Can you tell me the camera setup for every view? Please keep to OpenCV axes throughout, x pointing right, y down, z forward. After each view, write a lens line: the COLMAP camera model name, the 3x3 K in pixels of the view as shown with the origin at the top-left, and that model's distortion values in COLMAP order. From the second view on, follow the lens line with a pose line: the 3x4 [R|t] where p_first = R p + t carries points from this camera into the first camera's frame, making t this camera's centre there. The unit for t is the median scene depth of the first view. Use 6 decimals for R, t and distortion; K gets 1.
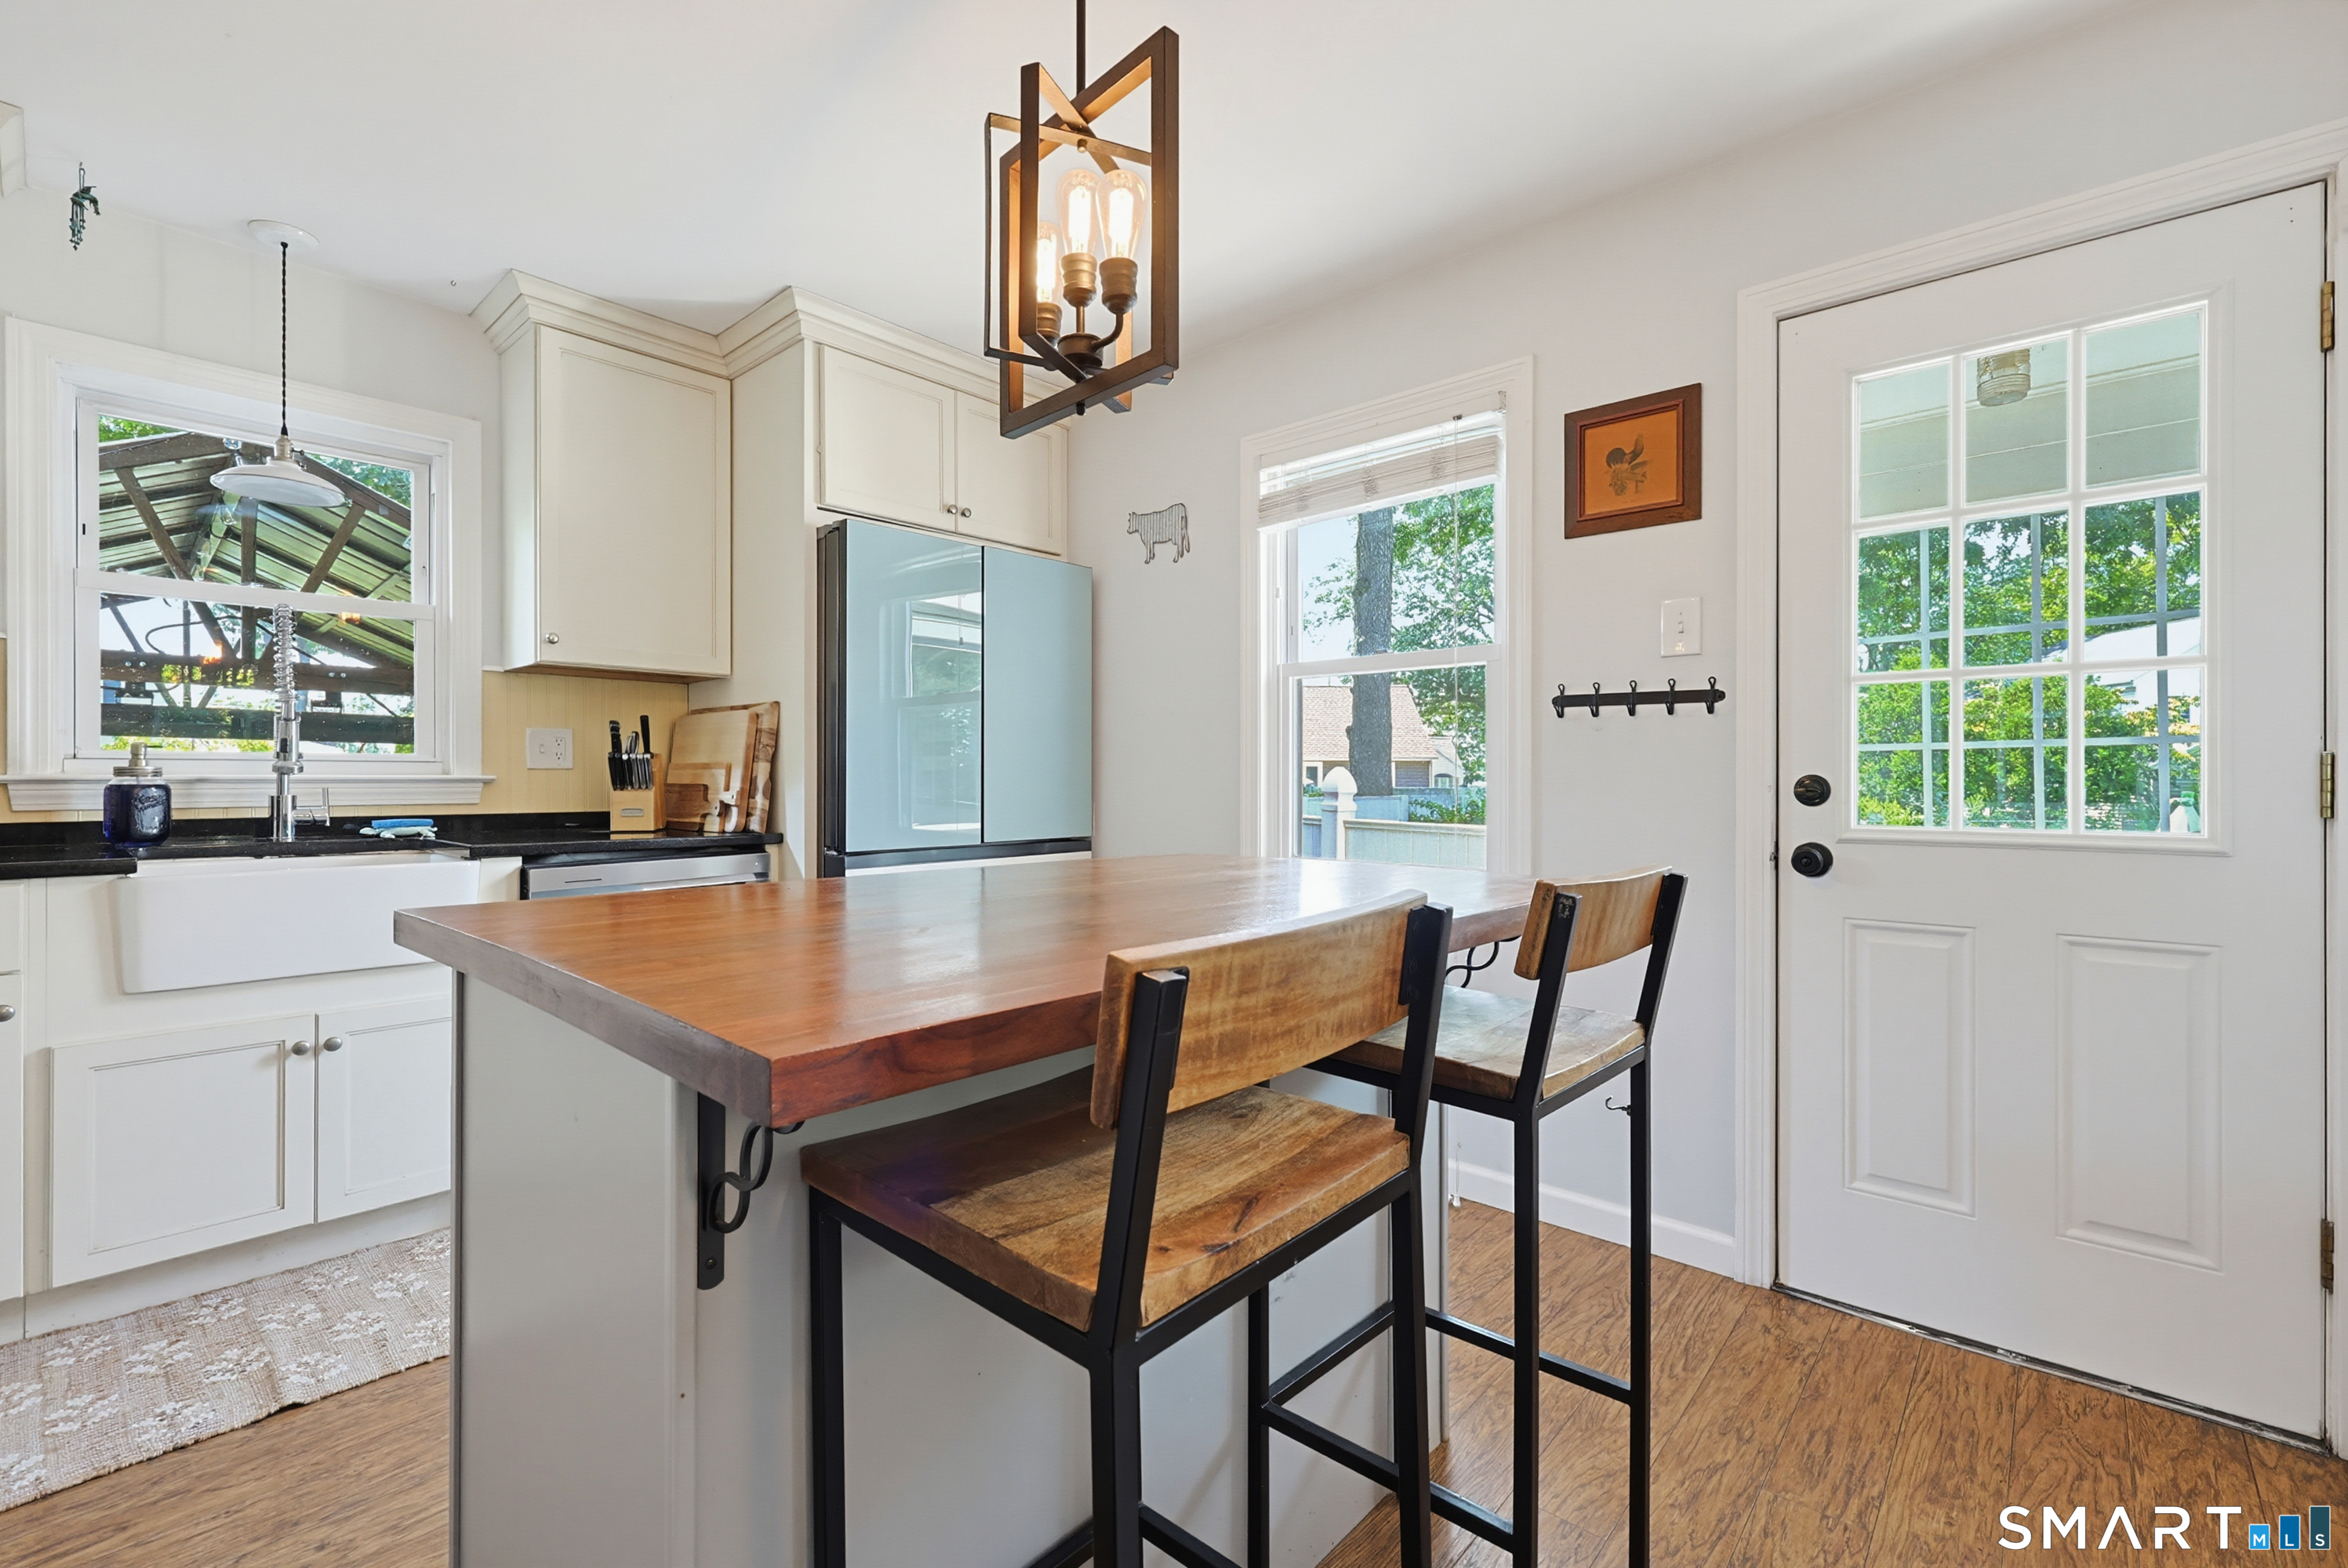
lens RADIAL K [[1010.3, 0, 1164.4], [0, 1010.3, 785.0], [0, 0, 1]] dist [0.000786, 0.000021]
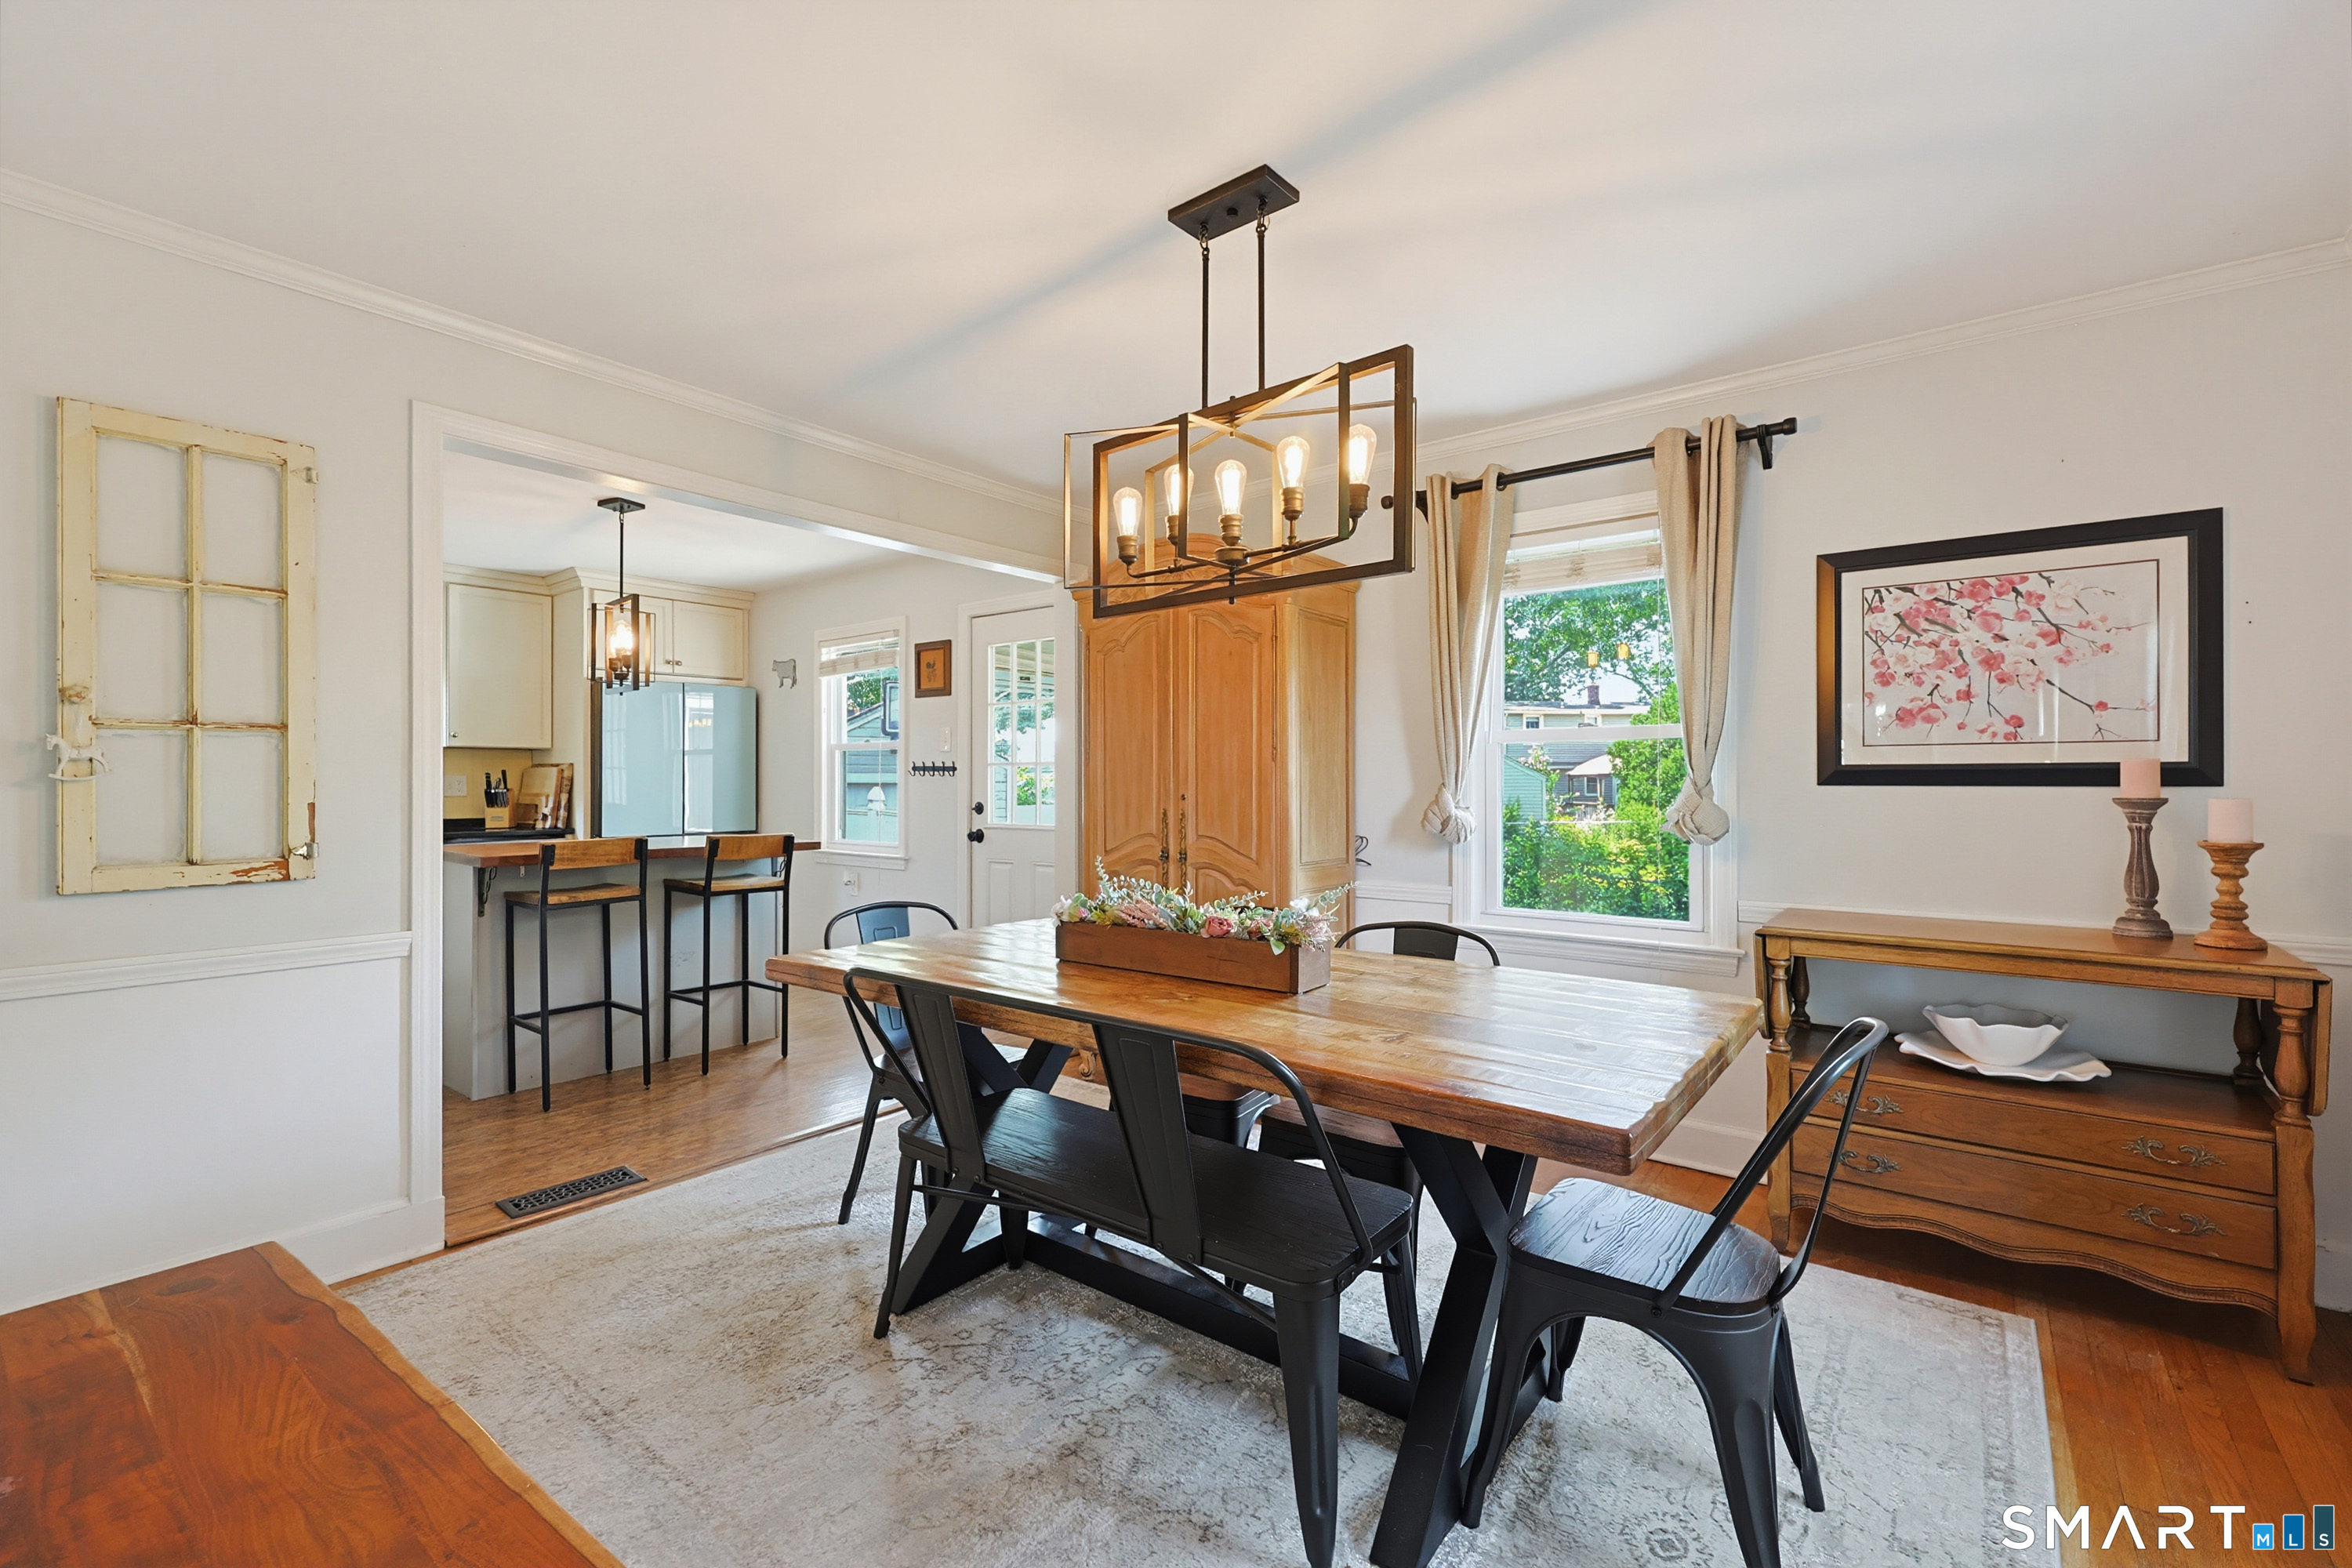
lens RADIAL K [[1012.2, 0, 1178.1], [0, 1012.2, 784.7], [0, 0, 1]] dist [0.000786, 0.000021]
pose [[0.997875, -0.001430, 0.065140, 0.699596], [0.001621, 0.999995, -0.002876, -0.032461], [-0.065136, 0.002975, 0.997872, -1.107170]]
